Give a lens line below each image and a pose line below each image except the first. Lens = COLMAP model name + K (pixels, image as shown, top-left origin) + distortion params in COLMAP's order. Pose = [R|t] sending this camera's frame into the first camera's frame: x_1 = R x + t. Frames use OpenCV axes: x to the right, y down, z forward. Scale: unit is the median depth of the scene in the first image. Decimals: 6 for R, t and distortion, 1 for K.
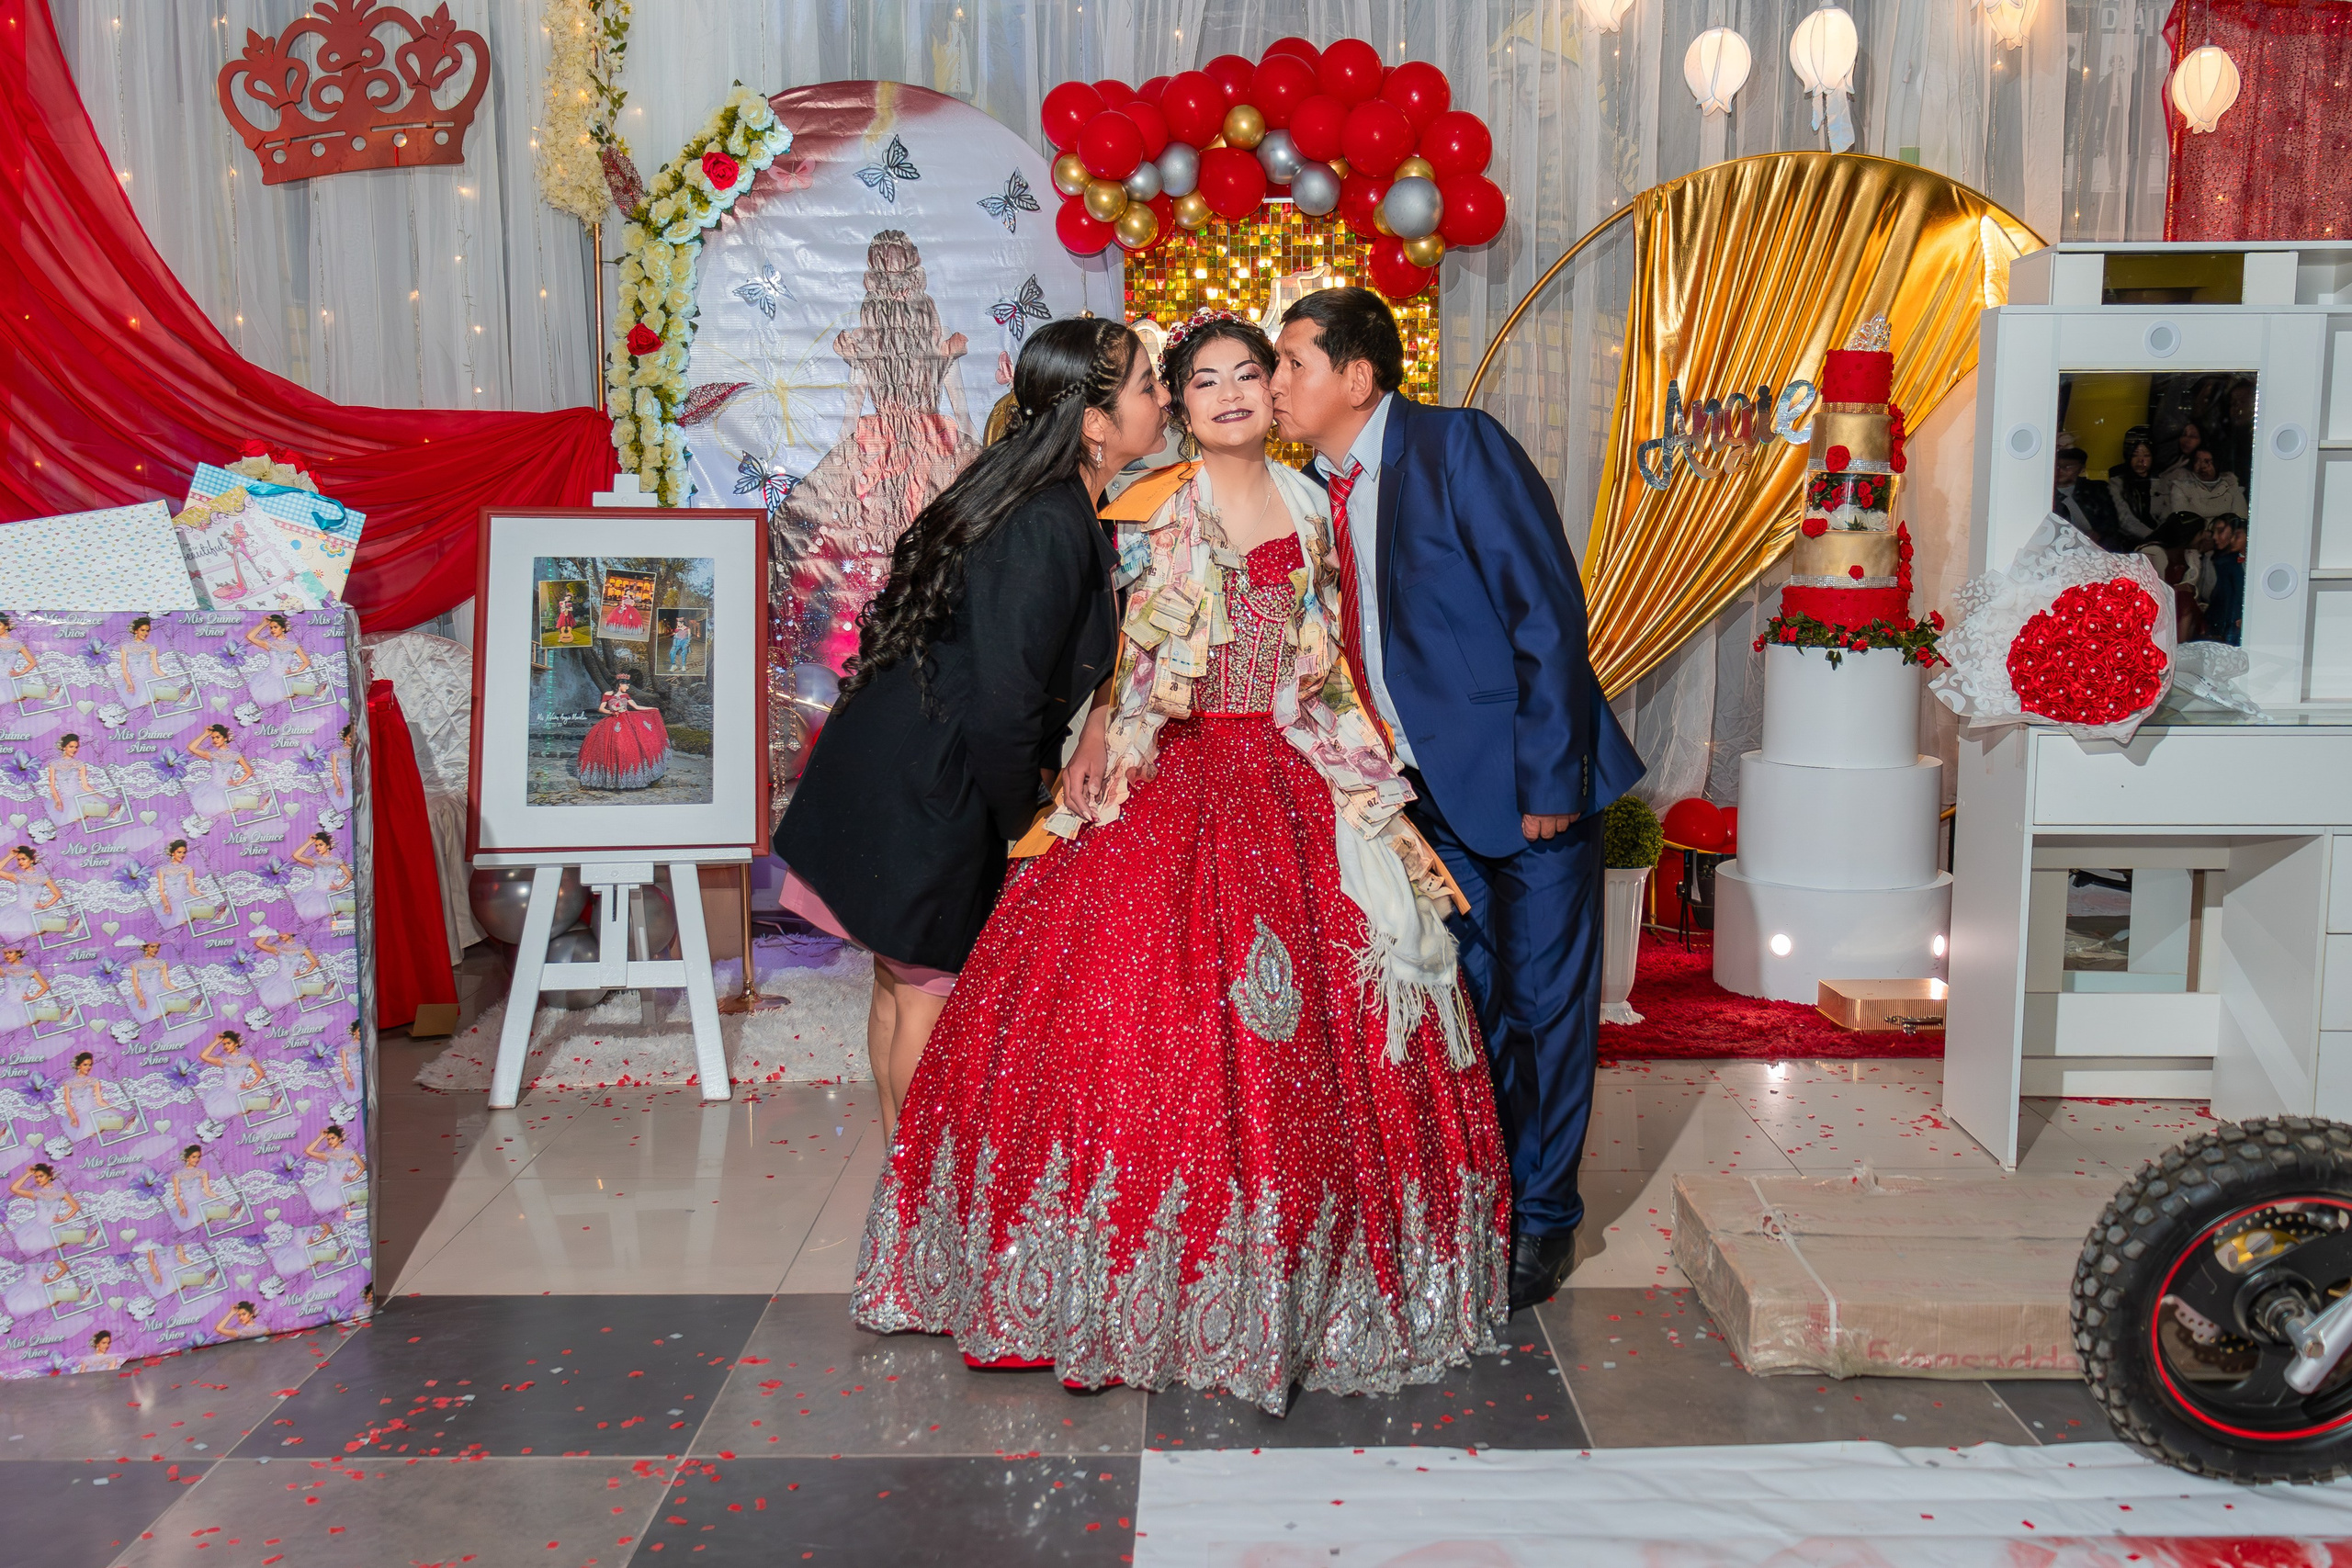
lens RADIAL K [[2138.4, 0, 1260.4], [0, 2138.4, 809.2], [0, 0, 1]] dist [0.003566, 0.003810]
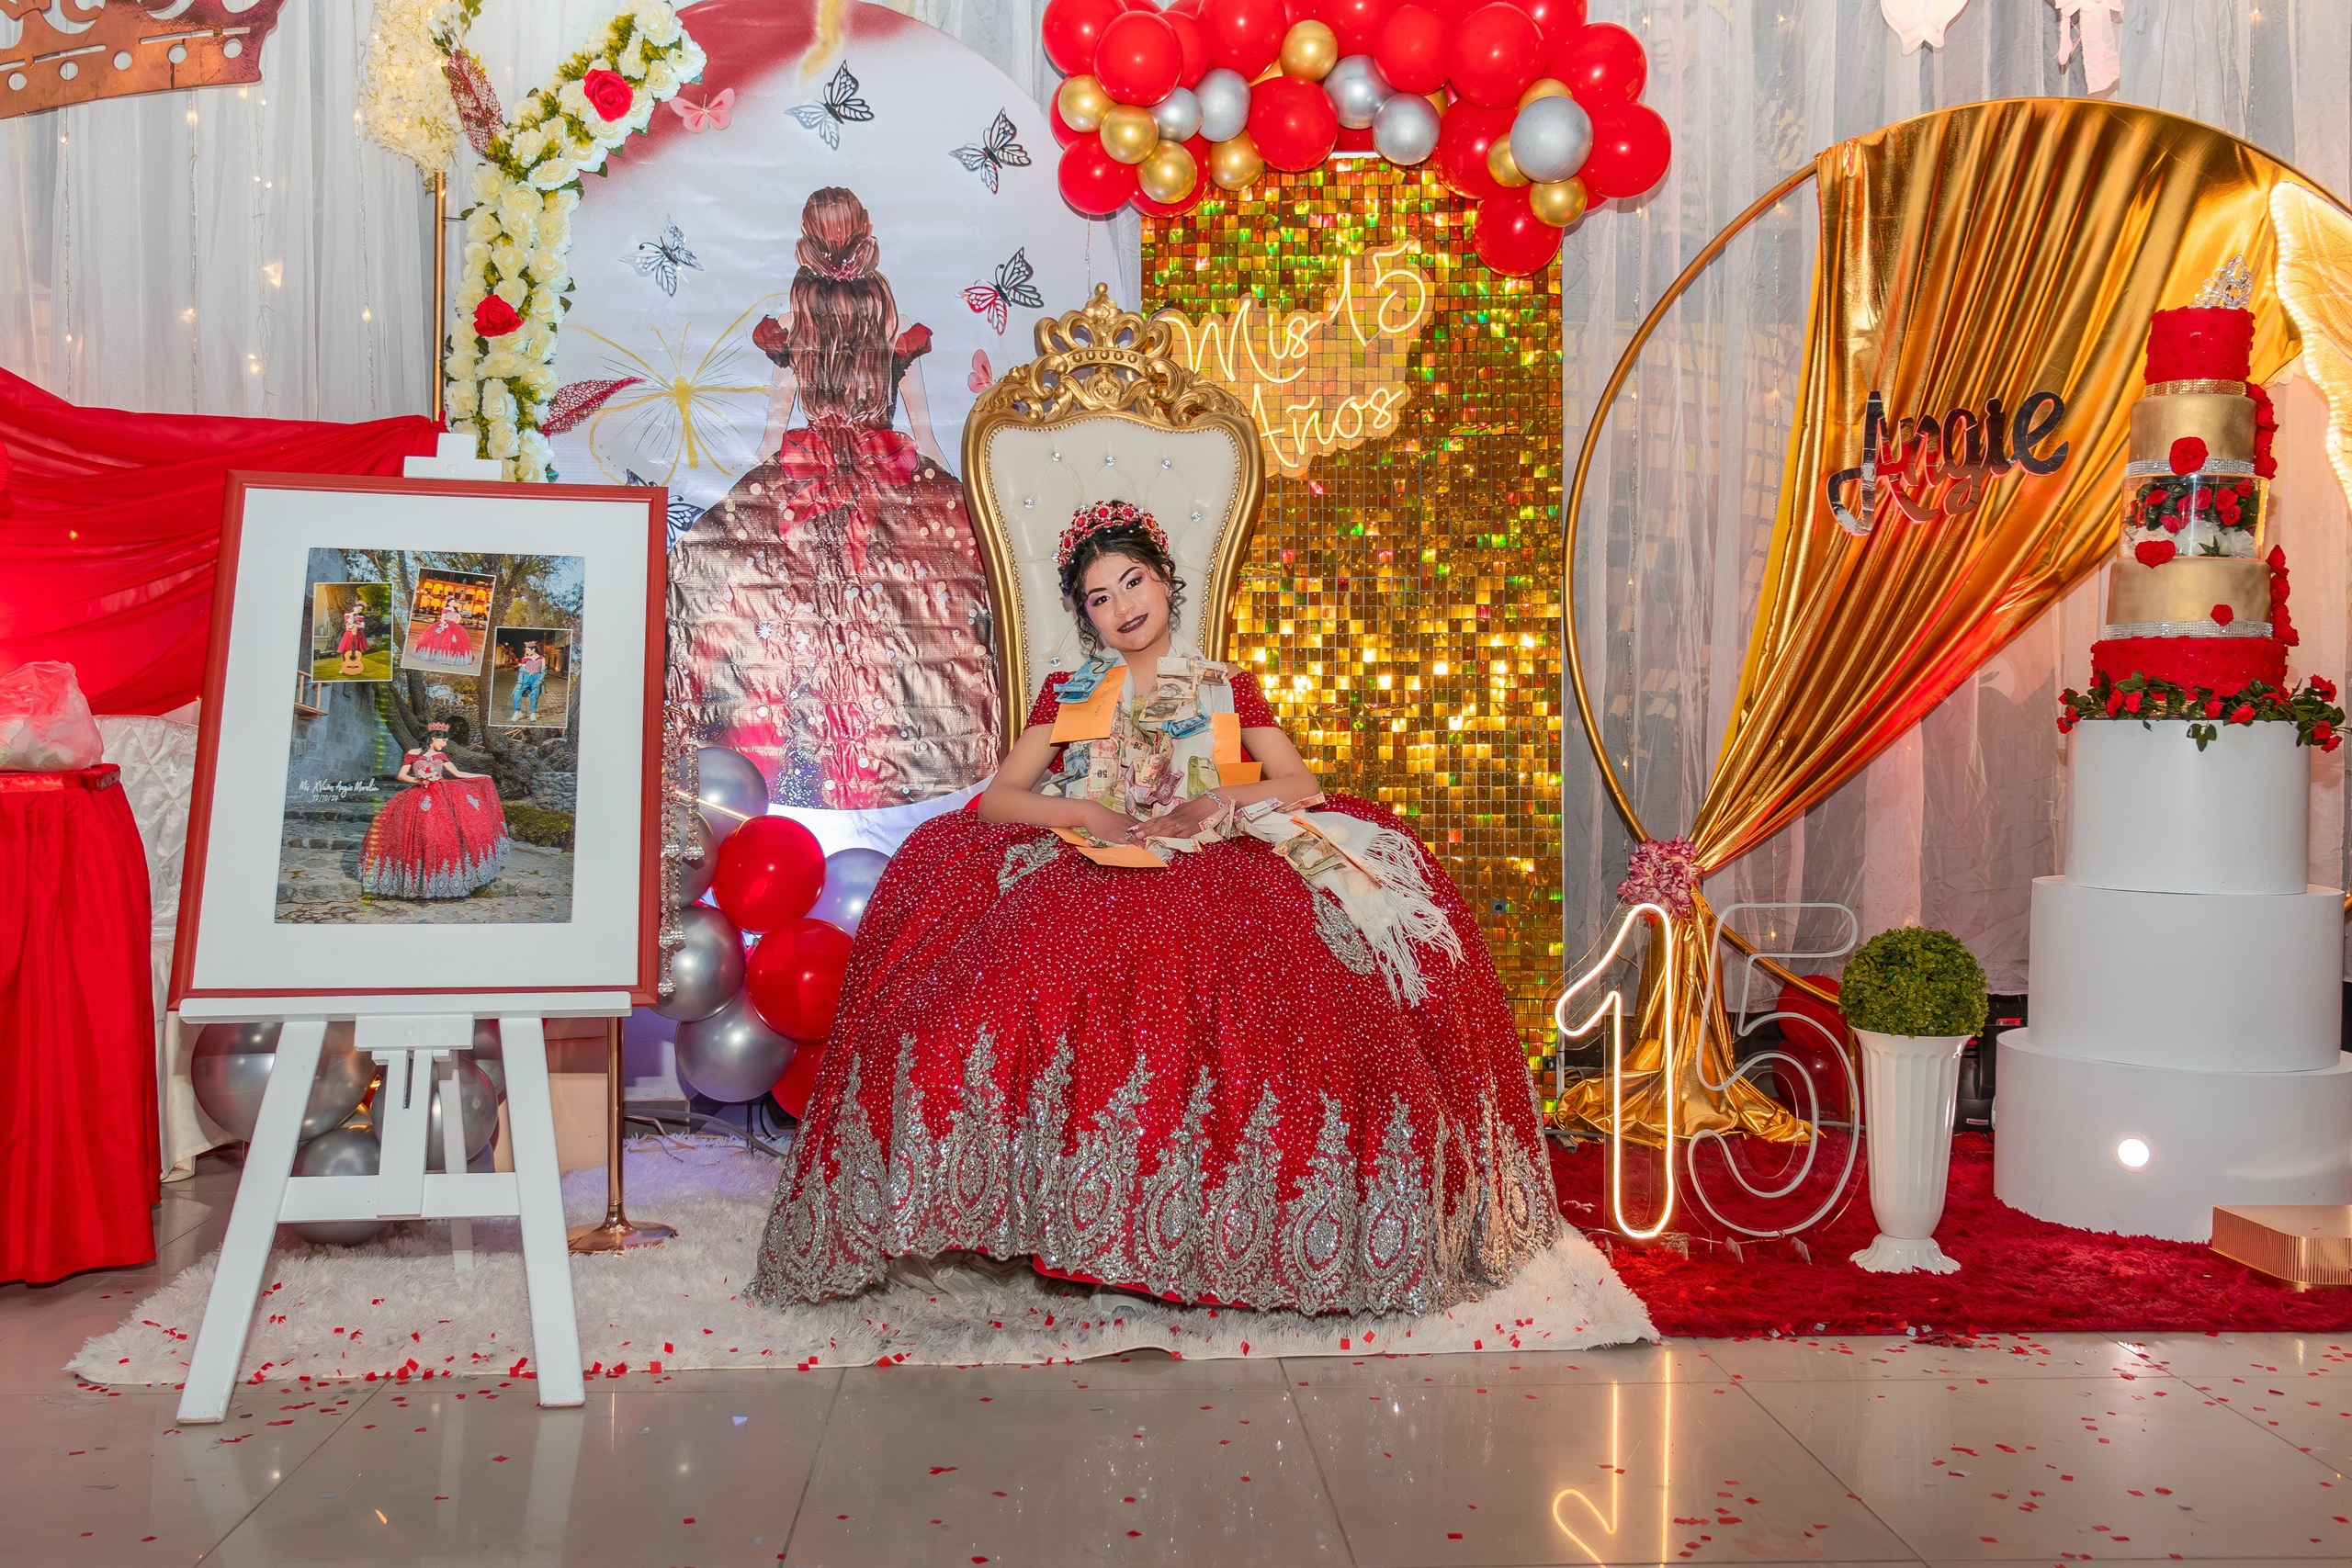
lens RADIAL K [[2073.3, 0, 1140.8], [0, 2073.3, 808.8], [0, 0, 1]] dist [0.008006, -0.007155]
pose [[0.999867, 0.005119, 0.015516, -0.085902], [-0.003528, 0.994891, -0.100896, 0.022495], [-0.015954, 0.100827, 0.994776, 0.338383]]
